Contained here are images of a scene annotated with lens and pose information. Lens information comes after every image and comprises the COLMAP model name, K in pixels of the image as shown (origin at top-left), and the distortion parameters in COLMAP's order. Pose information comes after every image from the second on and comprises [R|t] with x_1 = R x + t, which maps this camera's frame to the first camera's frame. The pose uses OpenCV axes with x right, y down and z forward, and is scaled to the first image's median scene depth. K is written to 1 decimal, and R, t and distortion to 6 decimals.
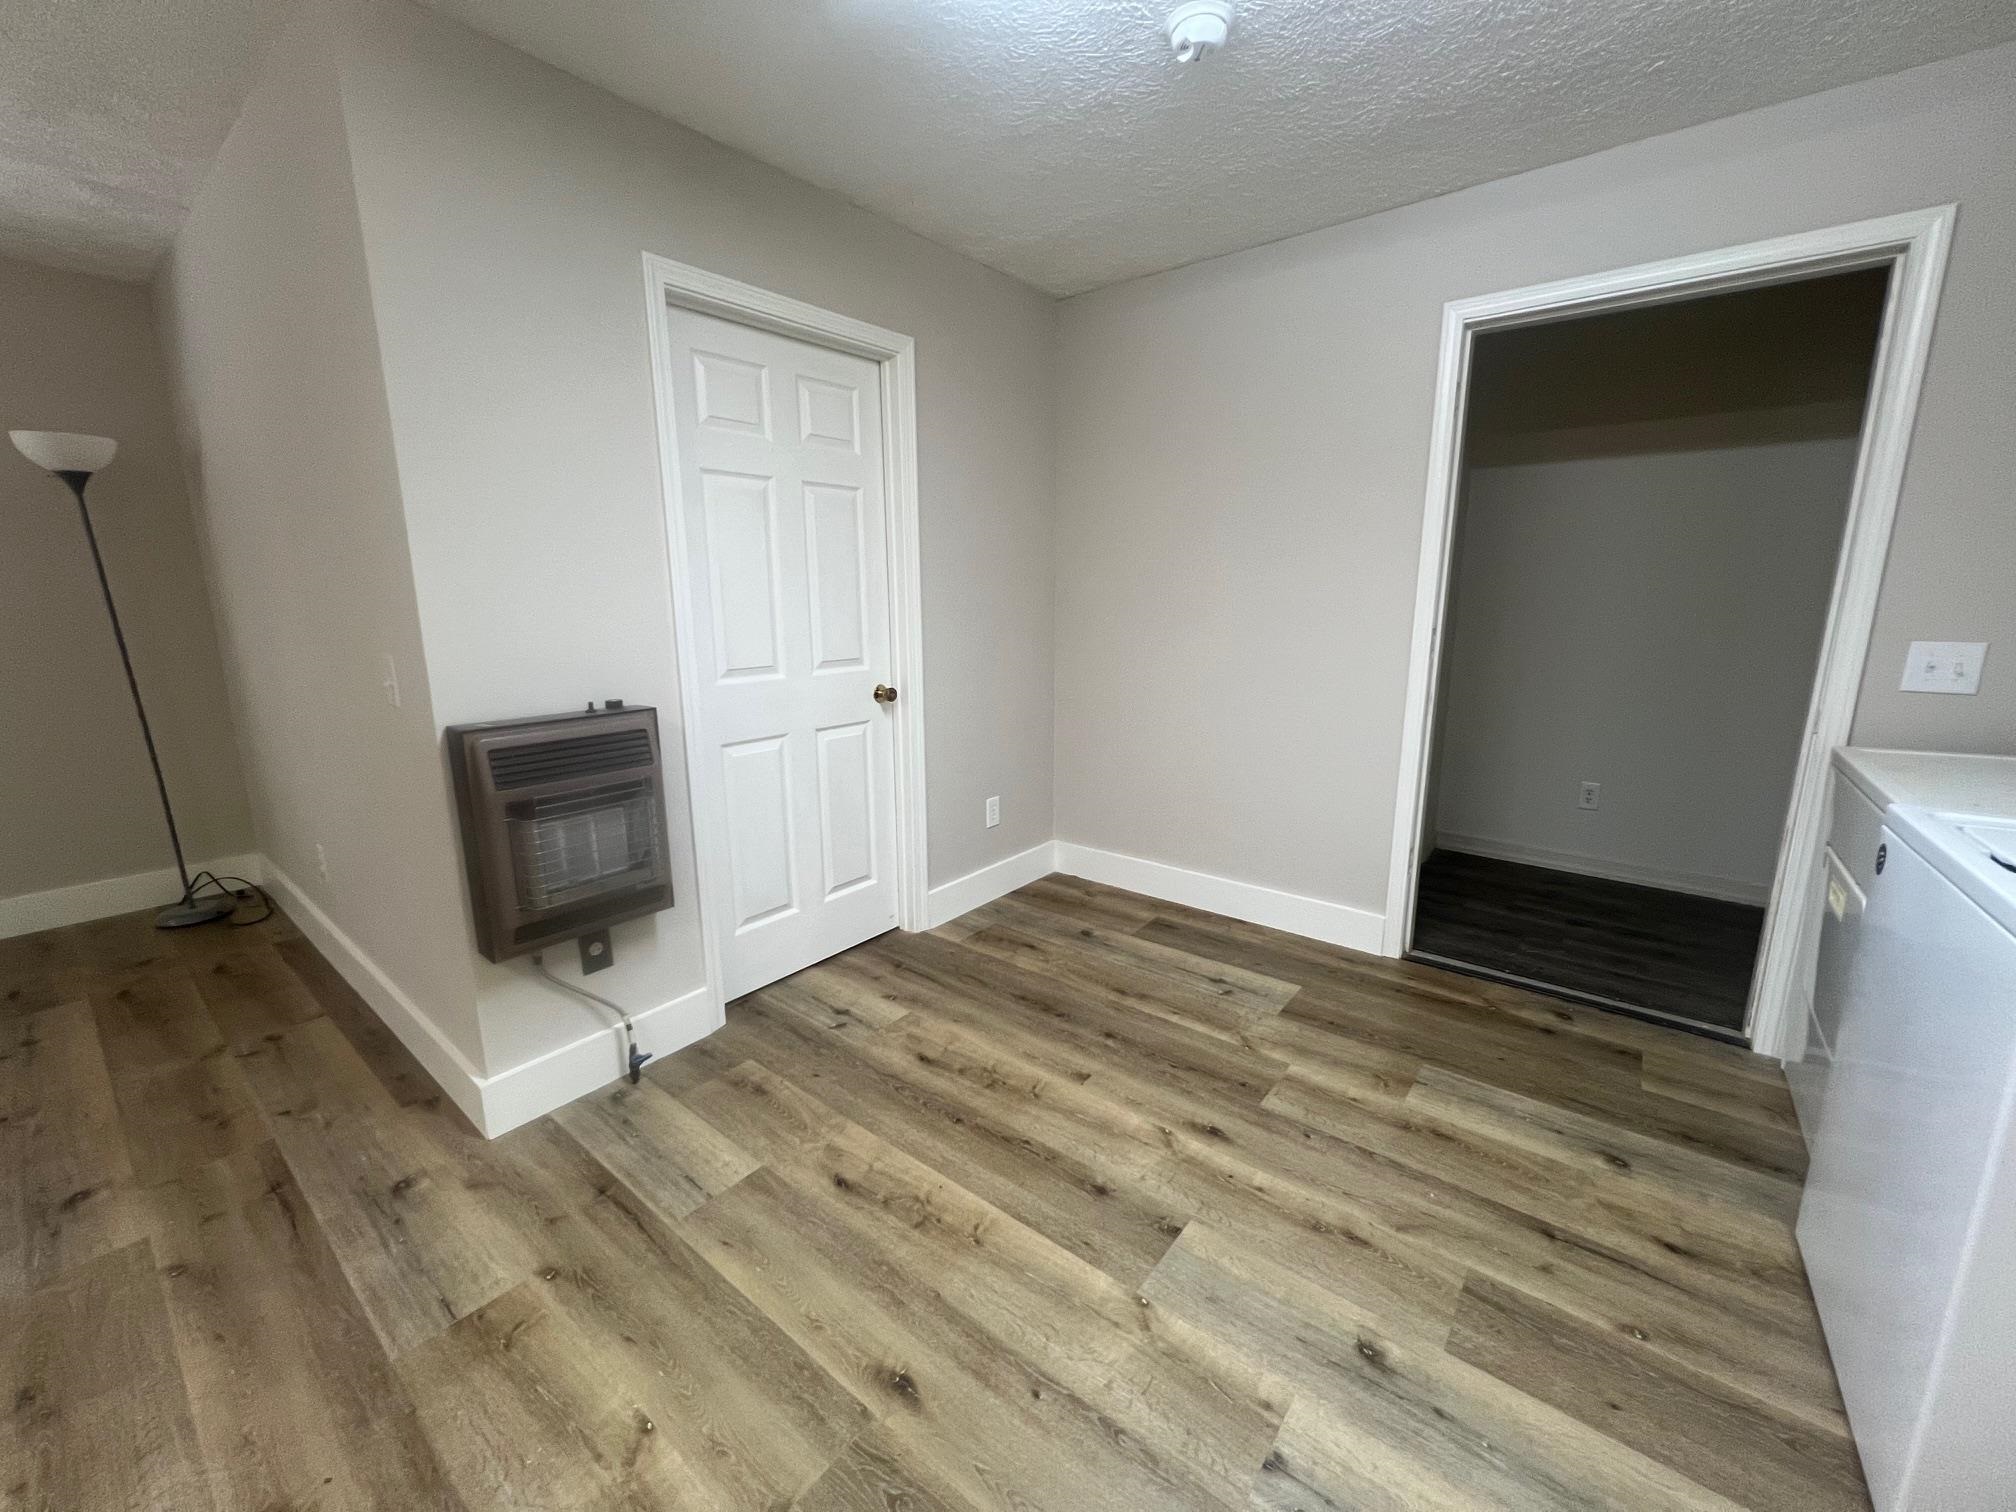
lens RADIAL K [[806.3, 0, 1004.1], [0, 806.3, 753.7], [0, 0, 1]] dist [-0.000010, 0.000319]
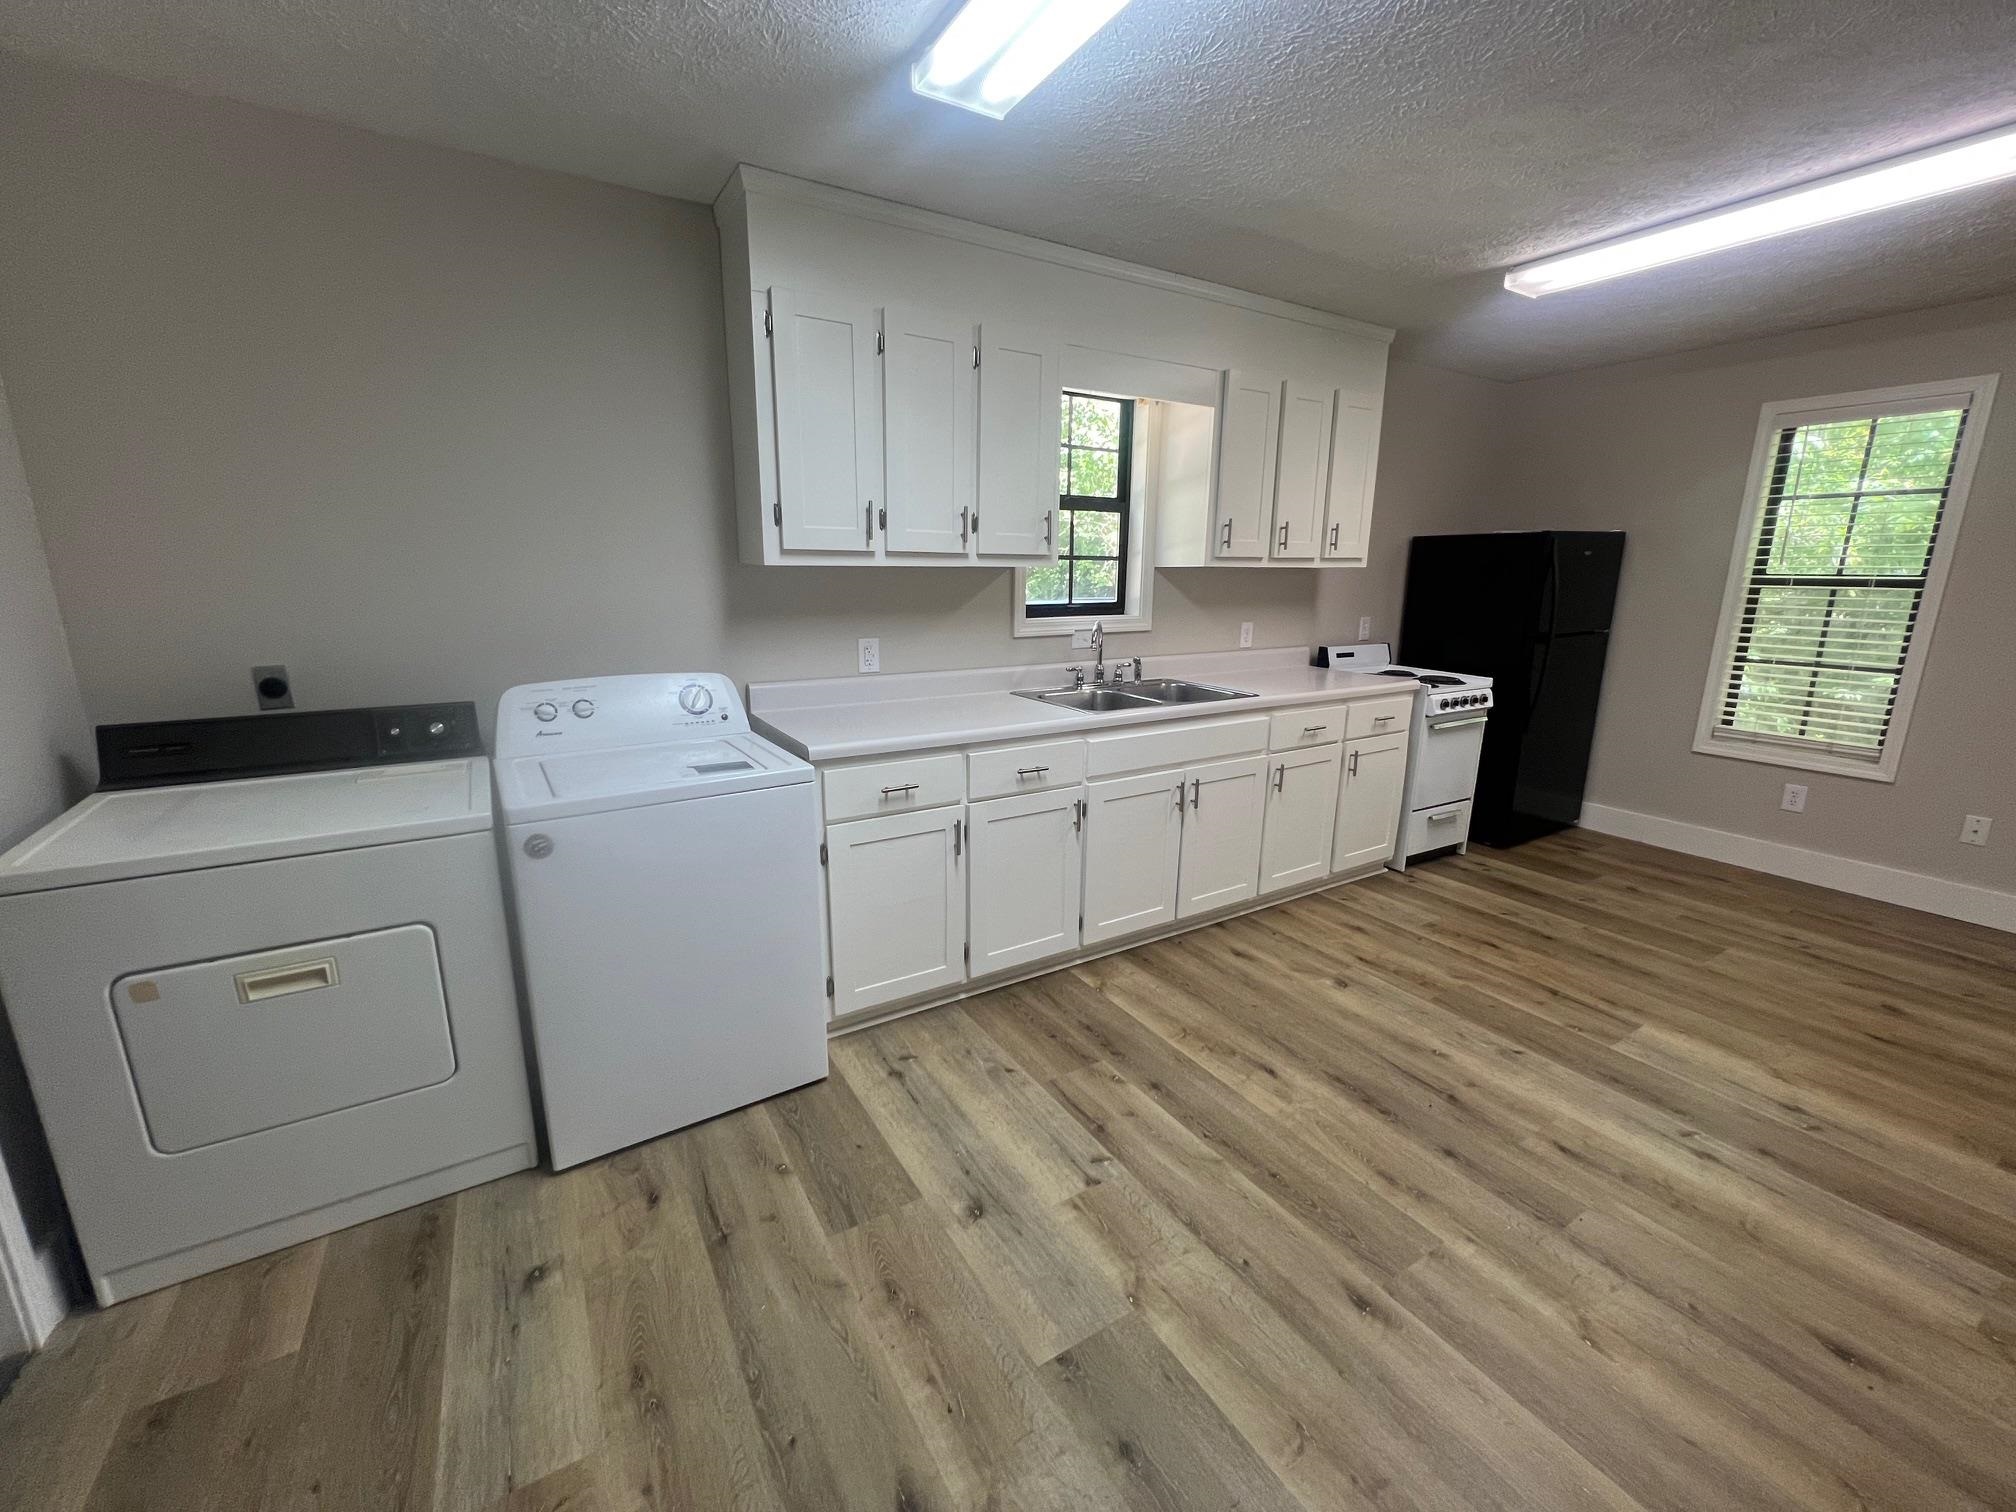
lens RADIAL K [[810.1, 0, 1003.9], [0, 810.1, 753.9], [0, 0, 1]] dist [-0.001212, 0.000643]
pose [[-0.939631, -0.076405, 0.333550, 0.021631], [0.067904, 0.913735, 0.400596, -0.304196], [-0.335384, 0.399062, -0.853385, 1.218016]]
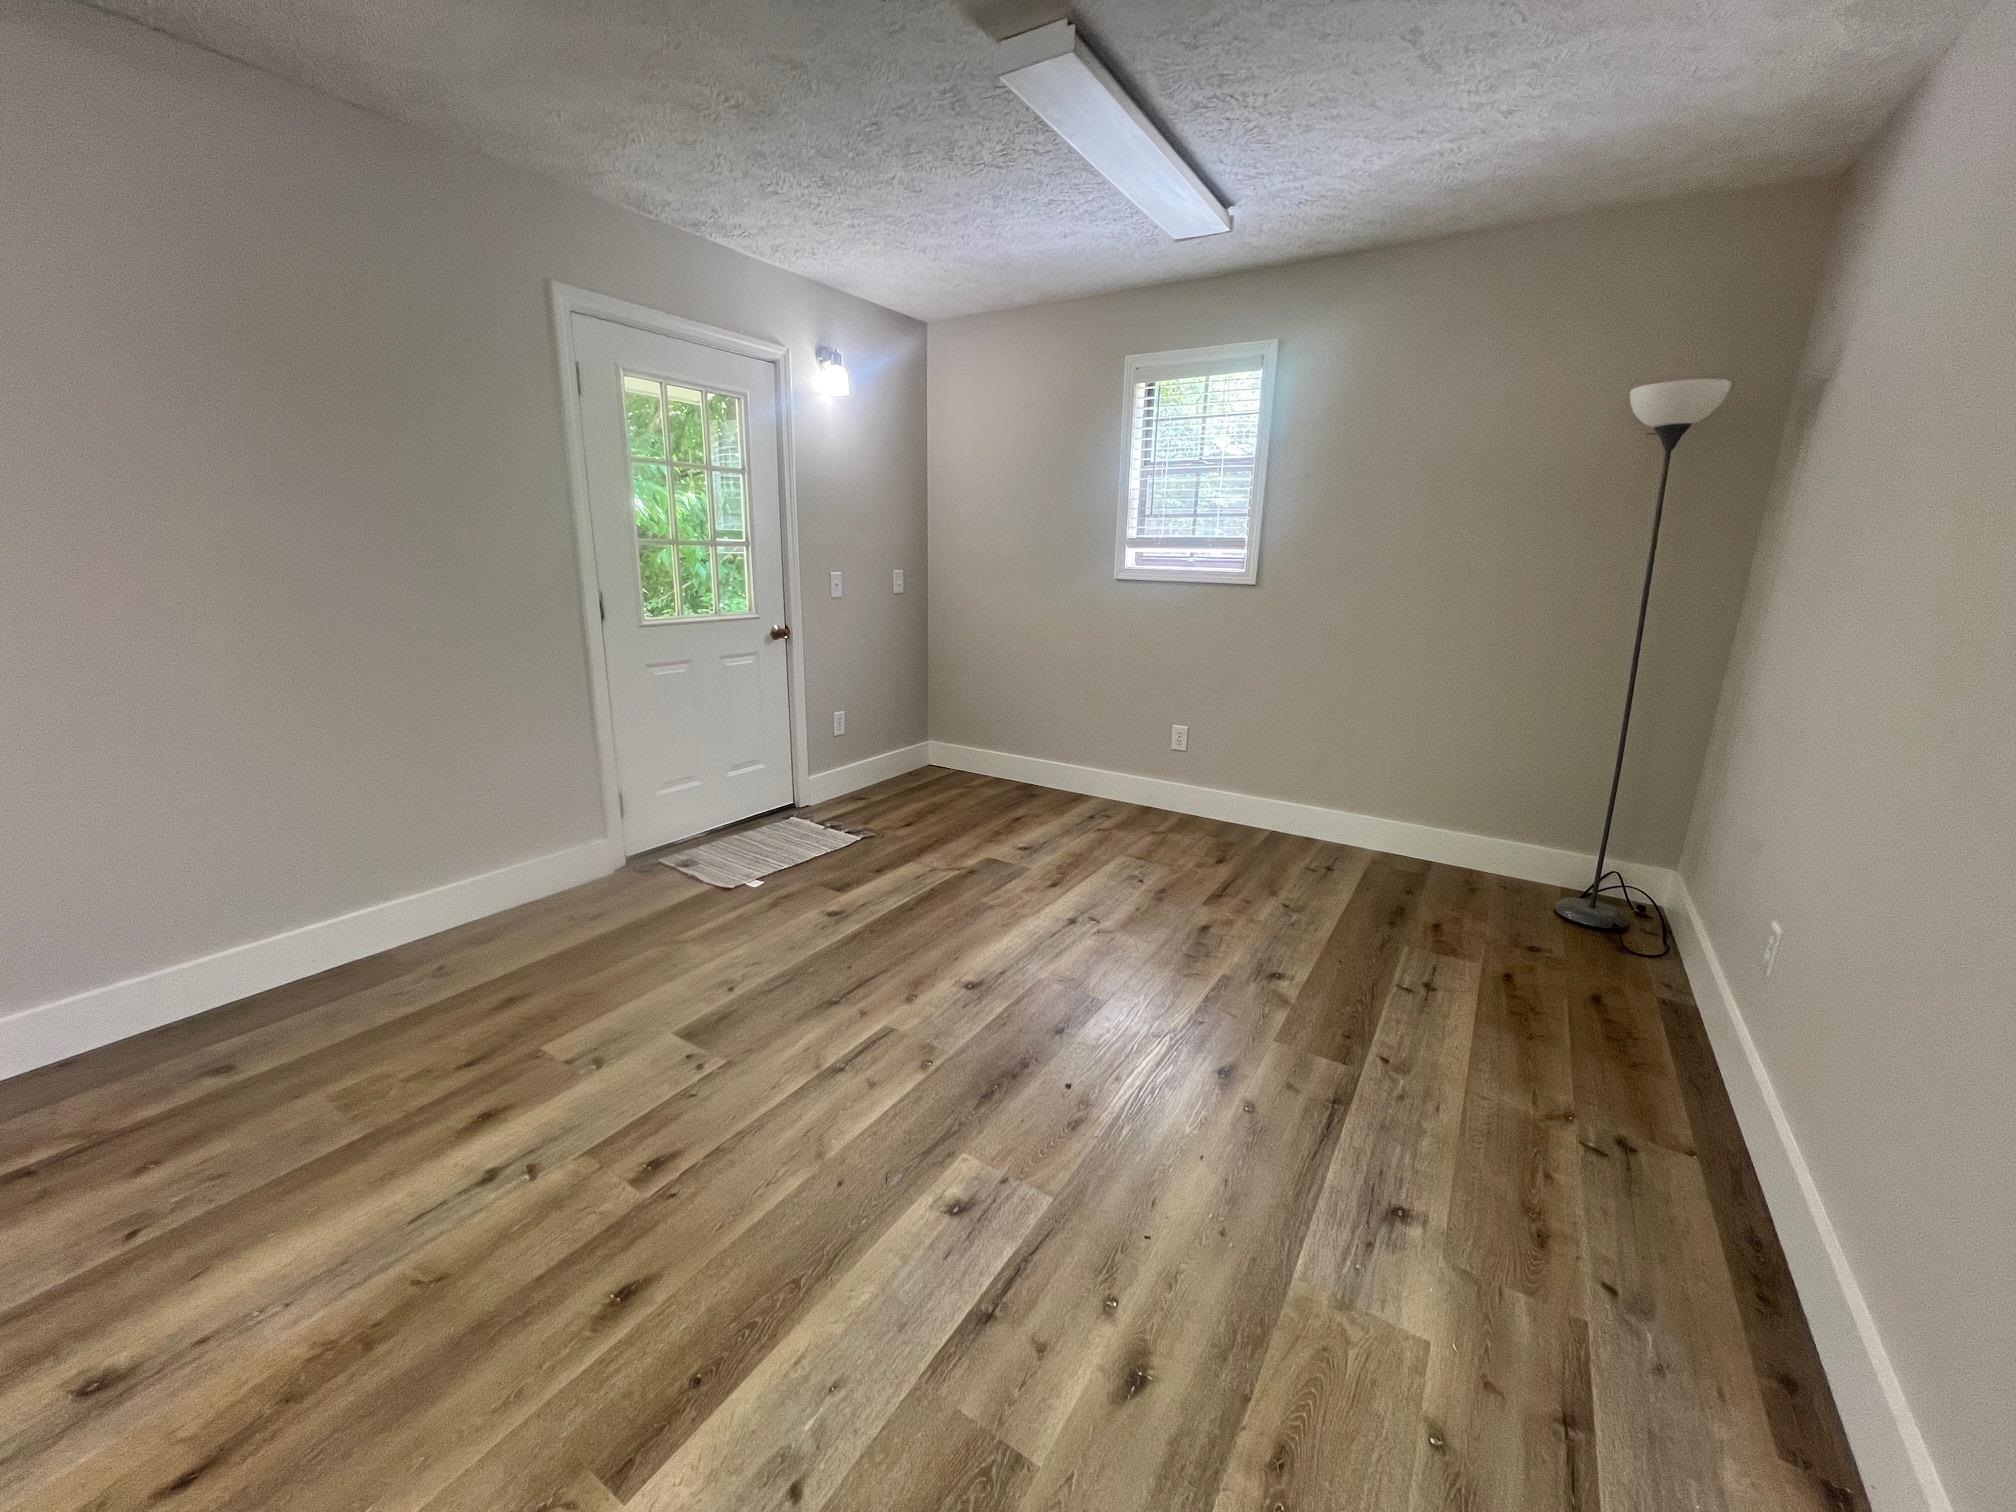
lens RADIAL K [[810.1, 0, 1003.9], [0, 810.1, 753.9], [0, 0, 1]] dist [-0.001212, 0.000643]
pose [[0.111219, 0.250497, -0.961708, -0.373349], [-0.218413, 0.950212, 0.222244, -0.052048], [0.969498, 0.185332, 0.160394, 0.267612]]
